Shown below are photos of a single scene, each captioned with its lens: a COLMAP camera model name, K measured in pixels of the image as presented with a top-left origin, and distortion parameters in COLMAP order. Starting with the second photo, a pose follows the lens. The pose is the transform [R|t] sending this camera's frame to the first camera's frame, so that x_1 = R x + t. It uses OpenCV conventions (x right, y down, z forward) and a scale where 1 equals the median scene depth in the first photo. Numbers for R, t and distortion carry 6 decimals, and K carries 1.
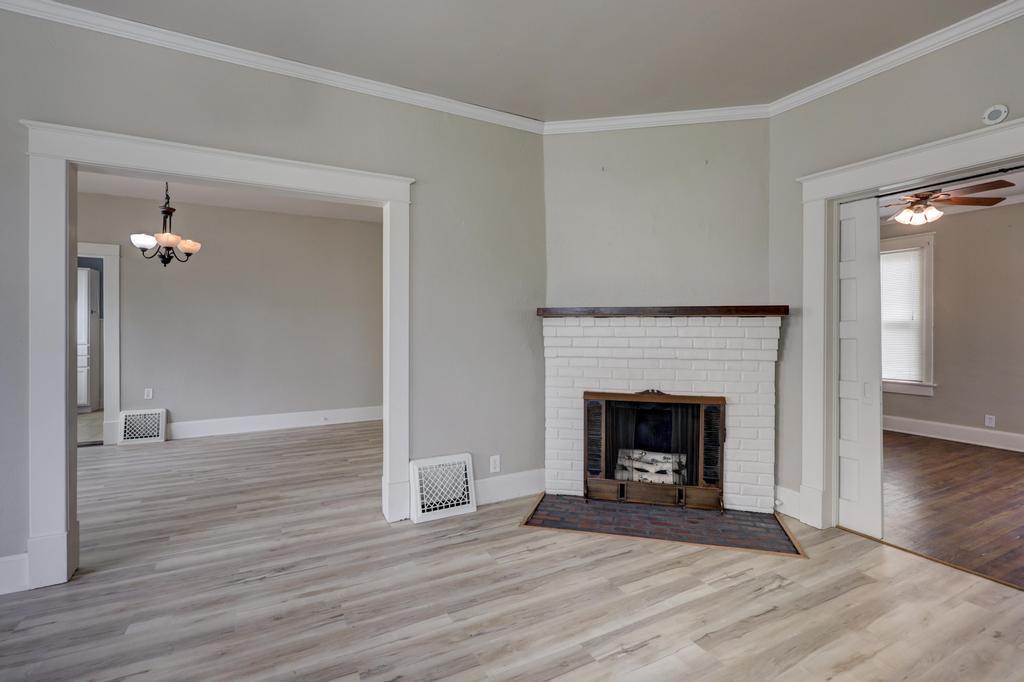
lens RADIAL K [[475.7, 0, 526.9], [0, 475.7, 327.0], [0, 0, 1]] dist [-0.003438, 0.001456]
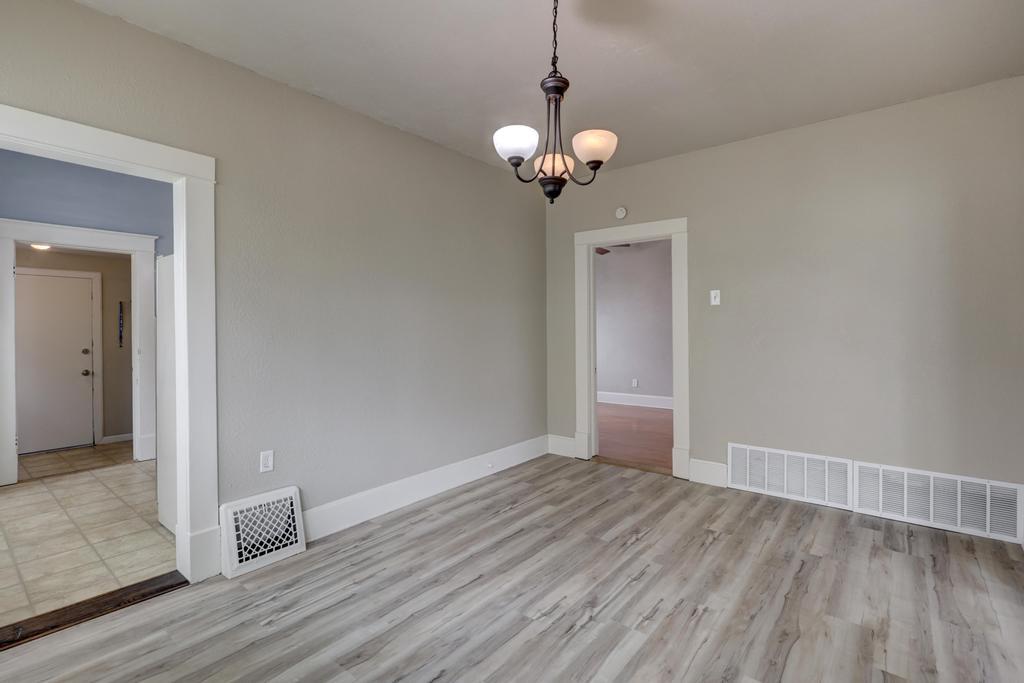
lens RADIAL K [[475.7, 0, 529.8], [0, 475.7, 334.7], [0, 0, 1]] dist [-0.003438, 0.001456]
pose [[0.923462, -0.006845, 0.383629, -0.725156], [0.009091, 0.999951, -0.004041, 0.011344], [-0.383582, 0.007220, 0.923479, 0.425826]]
